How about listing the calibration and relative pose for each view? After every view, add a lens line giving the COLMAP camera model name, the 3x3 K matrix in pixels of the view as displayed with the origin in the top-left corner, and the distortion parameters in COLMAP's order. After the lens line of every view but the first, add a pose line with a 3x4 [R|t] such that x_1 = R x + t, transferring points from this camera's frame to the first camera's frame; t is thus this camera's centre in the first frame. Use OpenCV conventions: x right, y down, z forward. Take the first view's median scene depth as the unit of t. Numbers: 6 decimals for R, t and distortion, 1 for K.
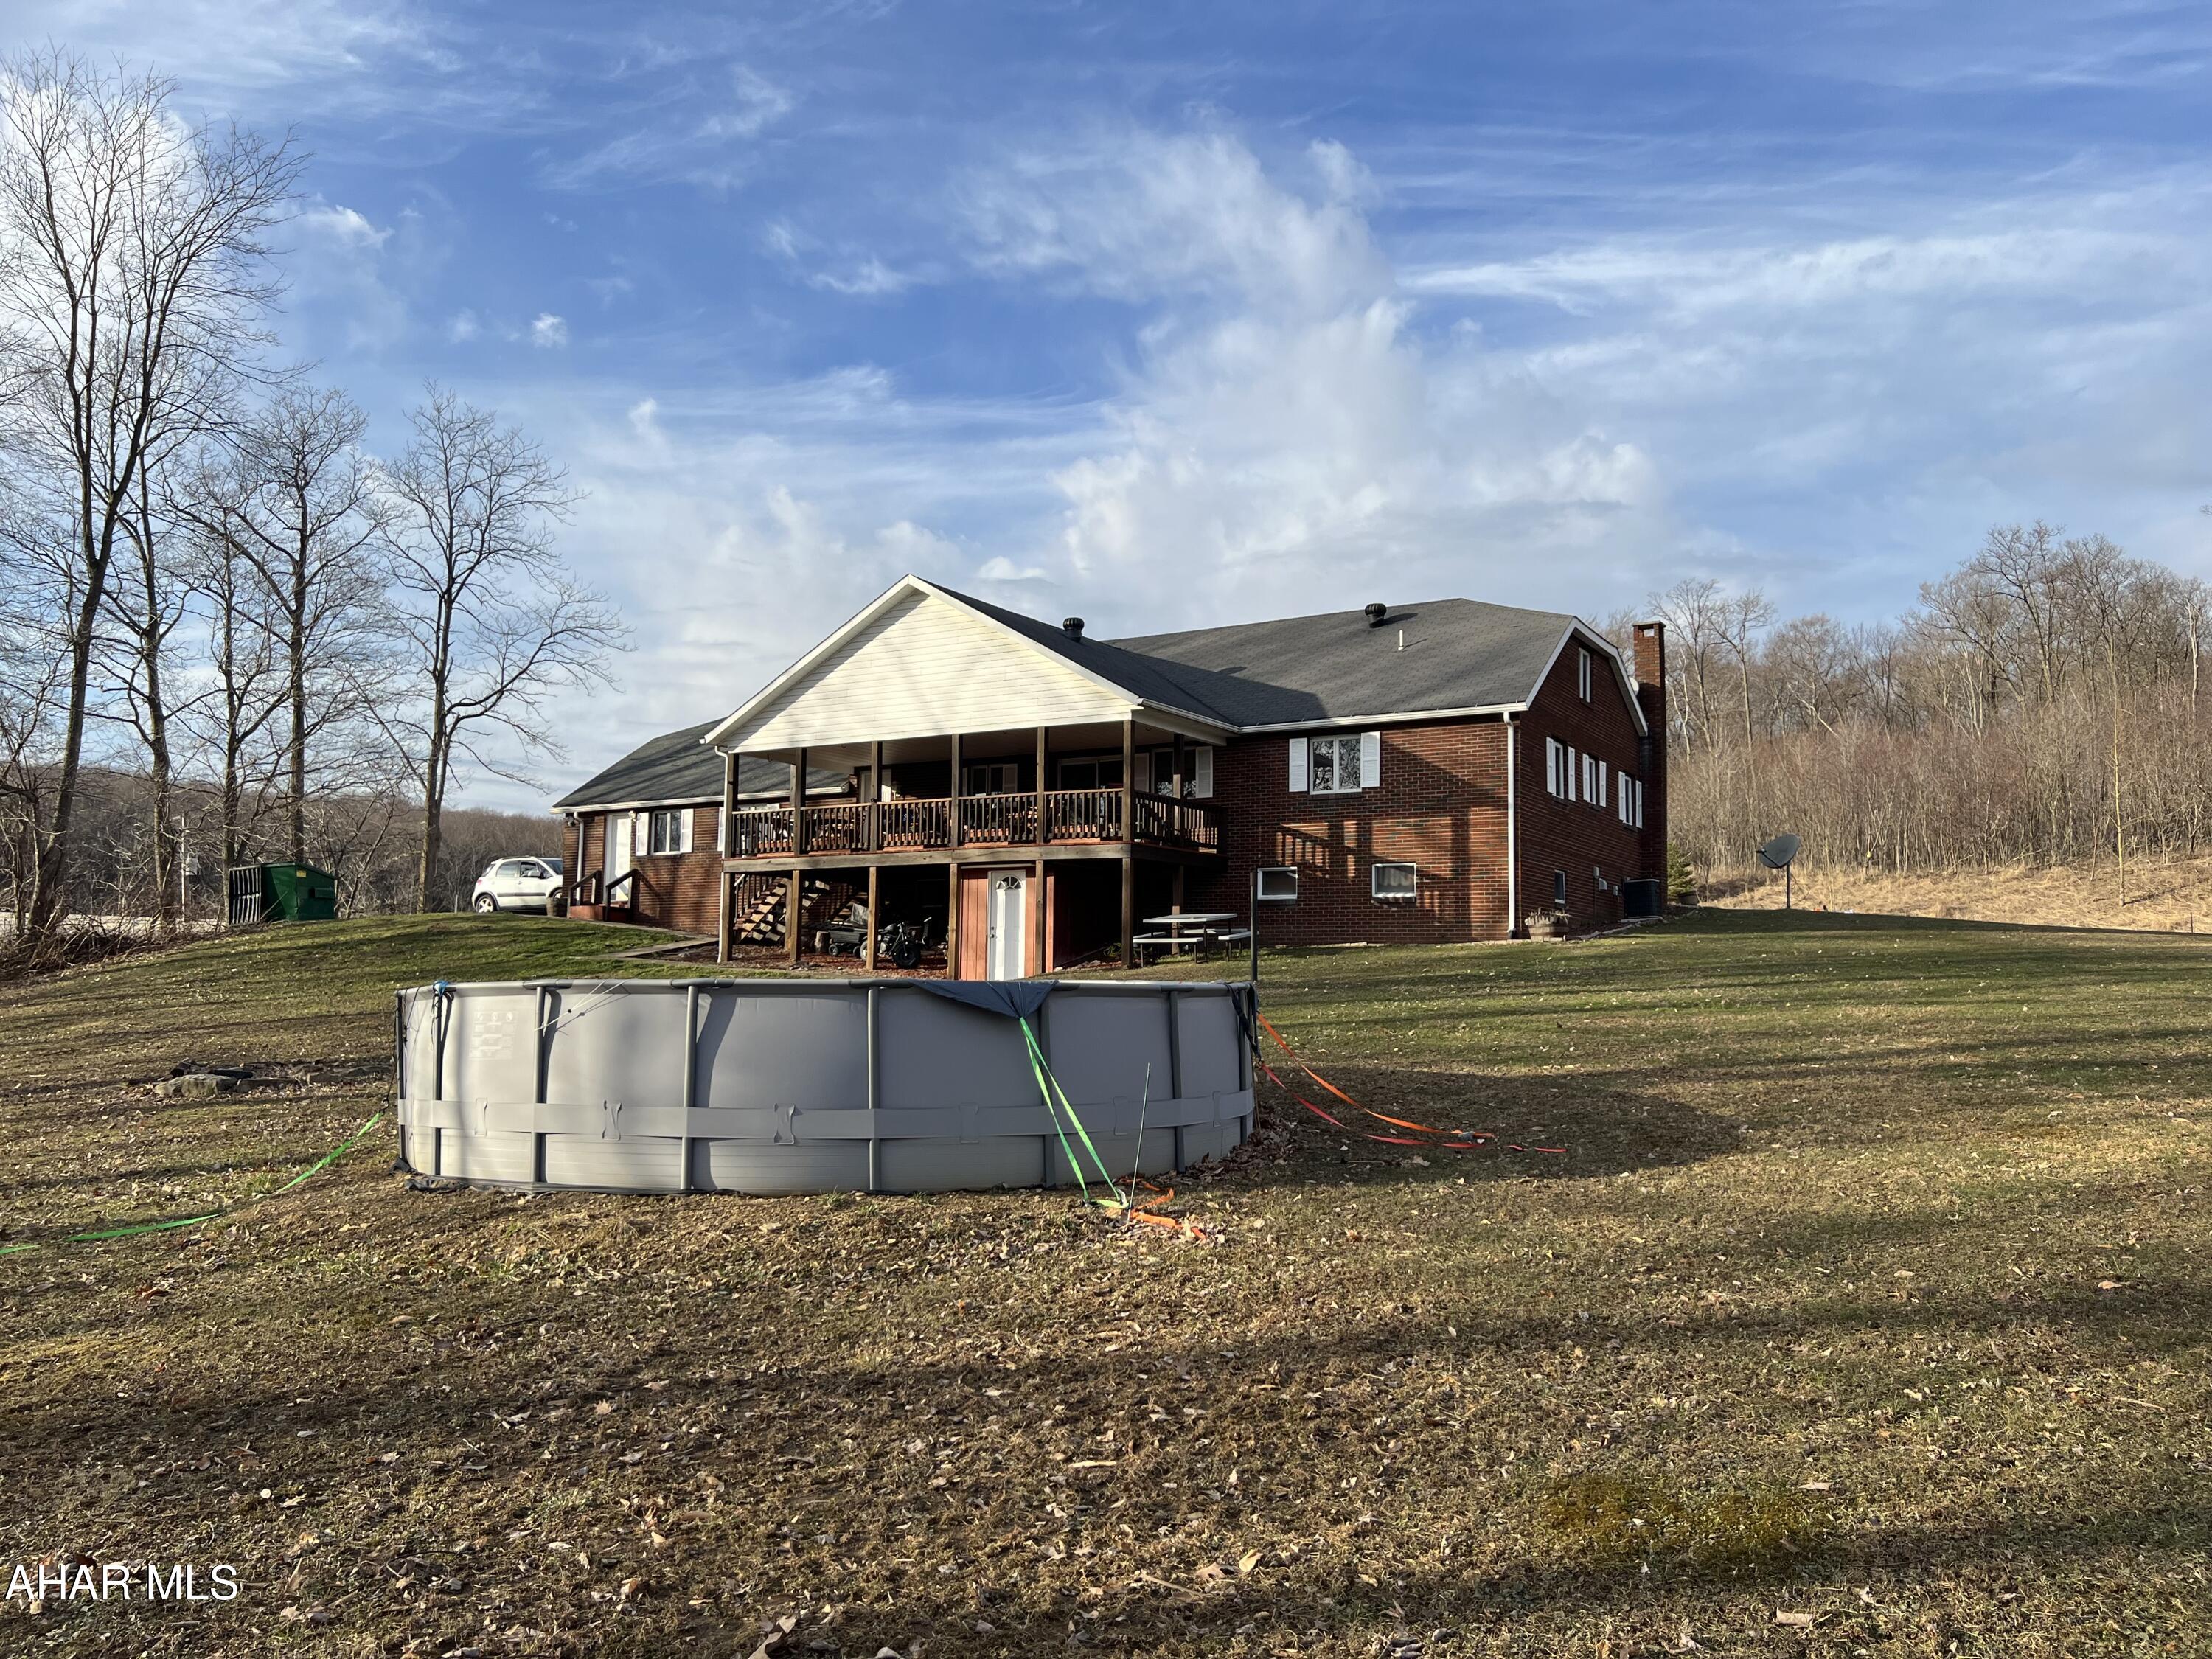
lens RADIAL K [[1675.4, 0, 1106.0], [0, 1675.4, 829.5], [0, 0, 1]] dist [0.014306, 0.006006]
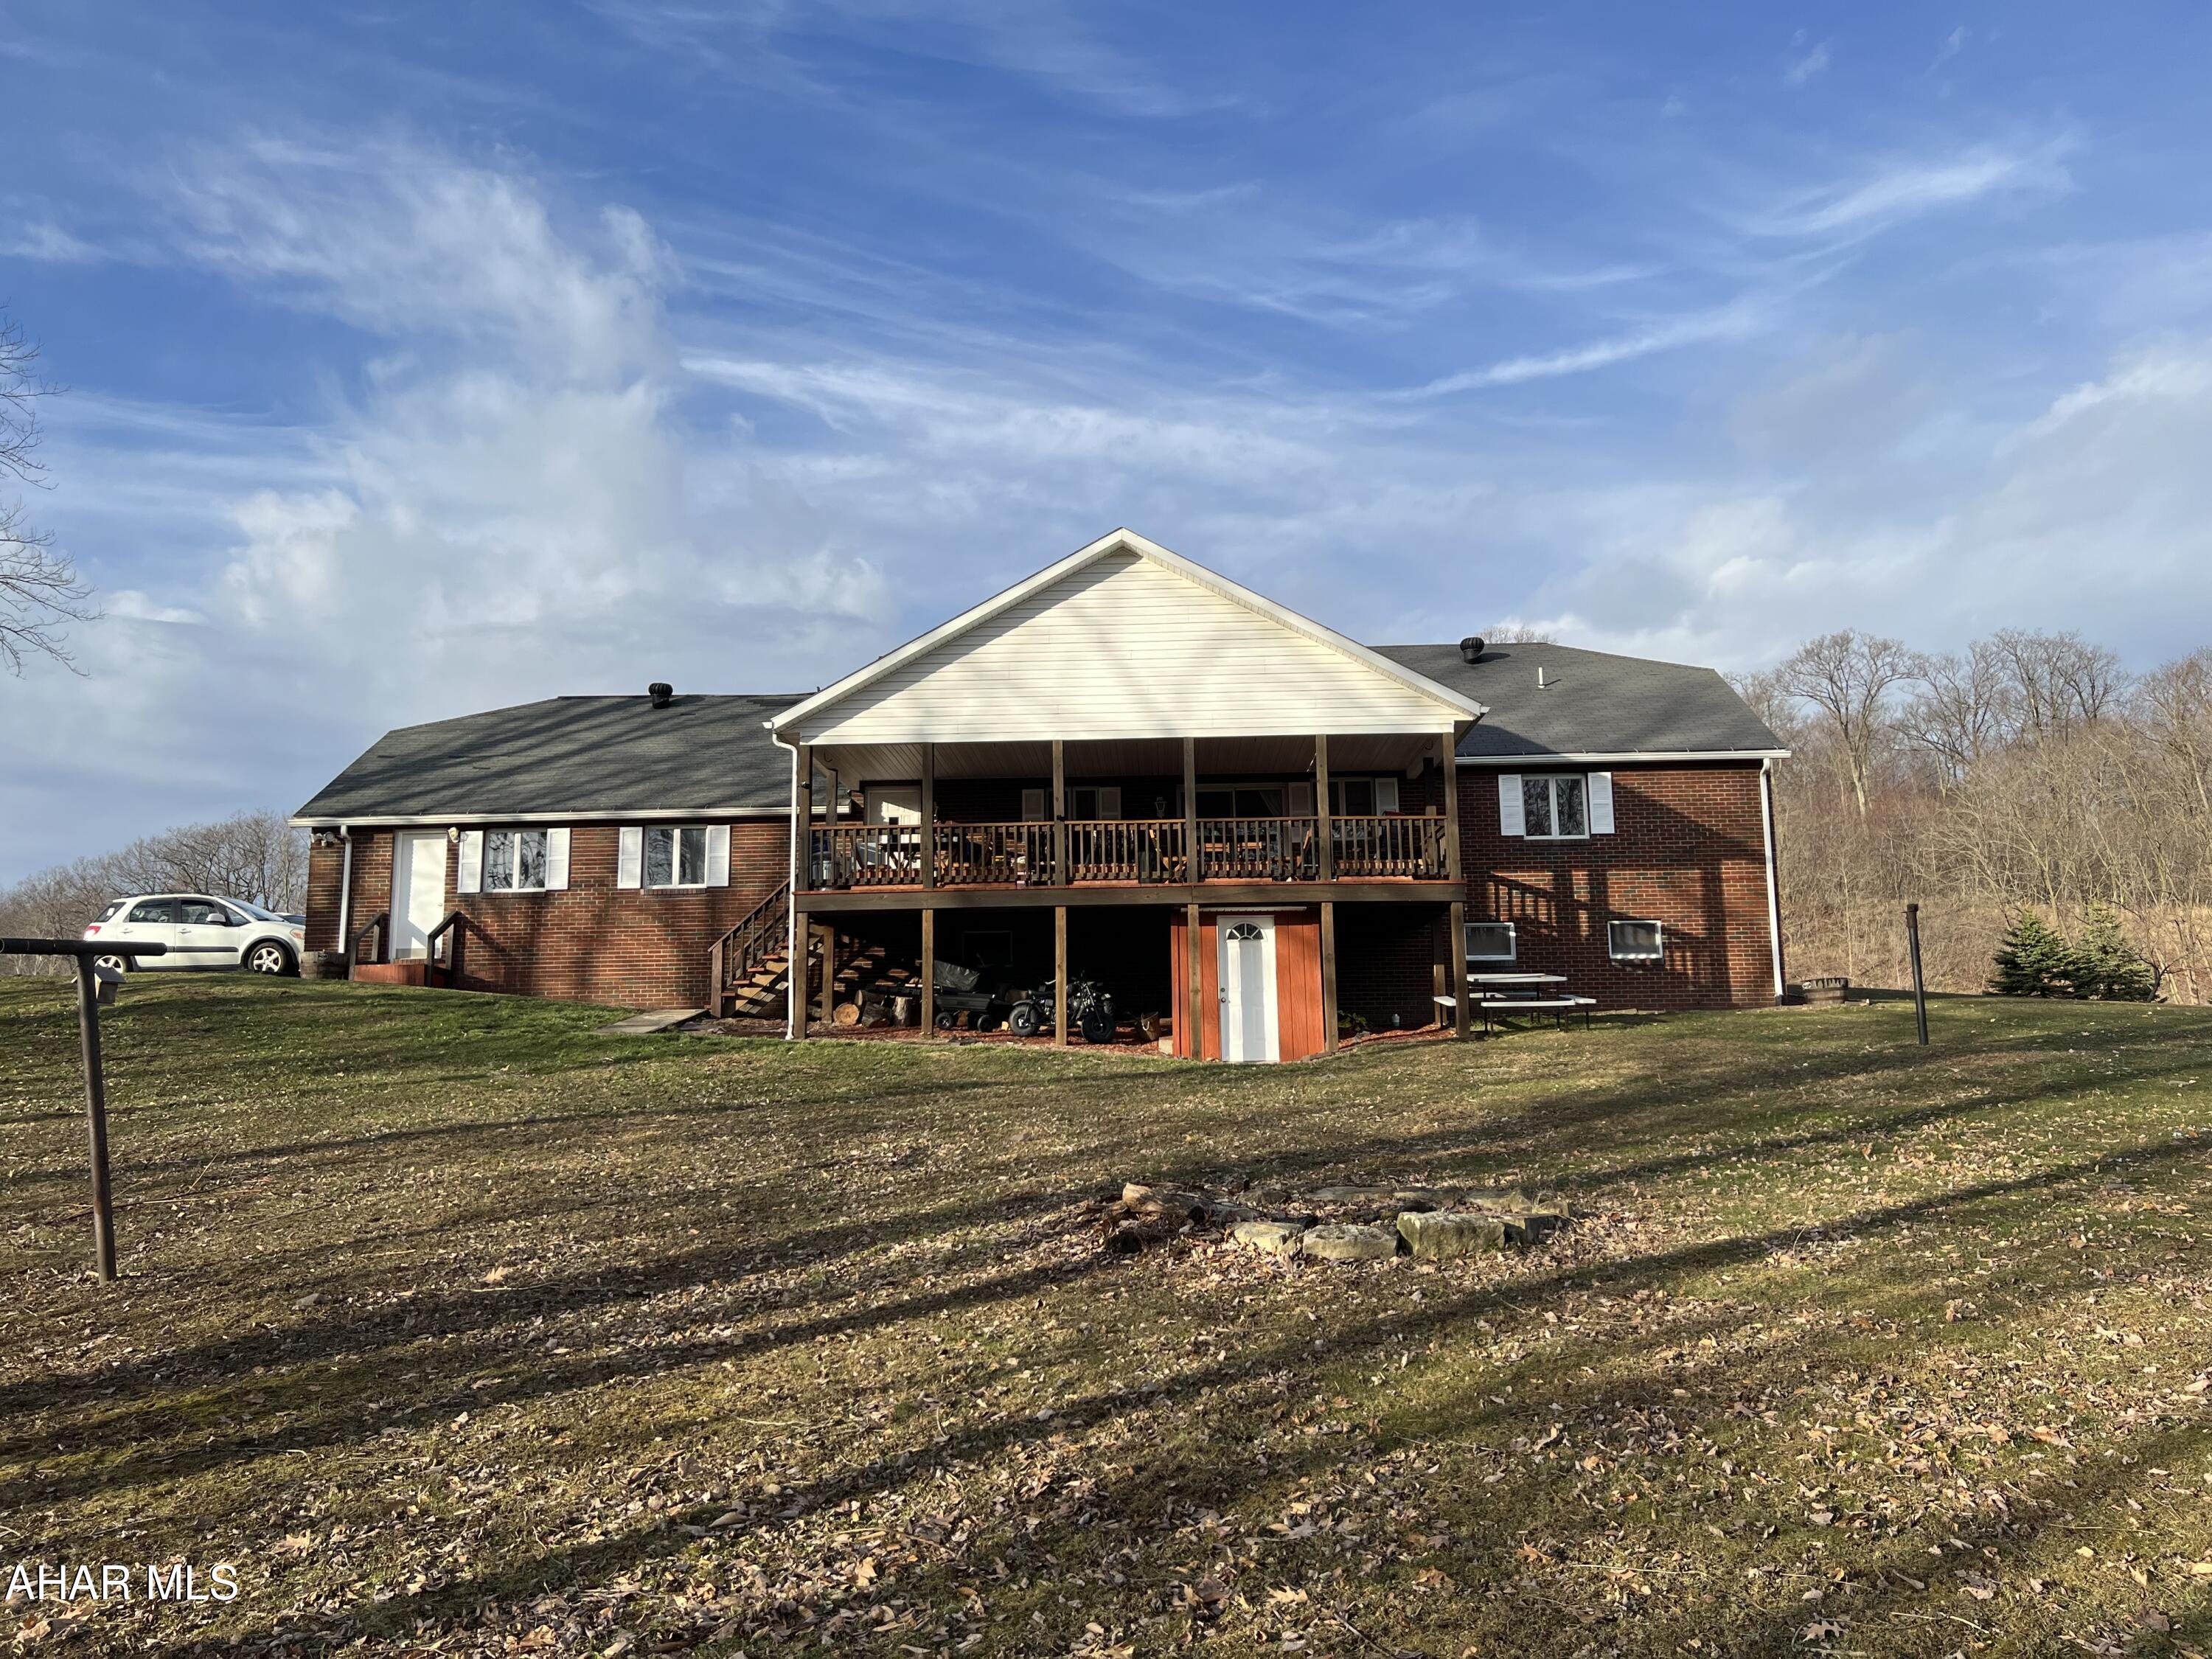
lens RADIAL K [[1675.4, 0, 1106.0], [0, 1675.4, 829.5], [0, 0, 1]] dist [0.014306, 0.006006]
pose [[0.876192, 0.055439, 0.478764, -0.451175], [-0.025152, 0.997268, -0.069449, 0.036899], [-0.481306, 0.048809, 0.875193, 0.317667]]
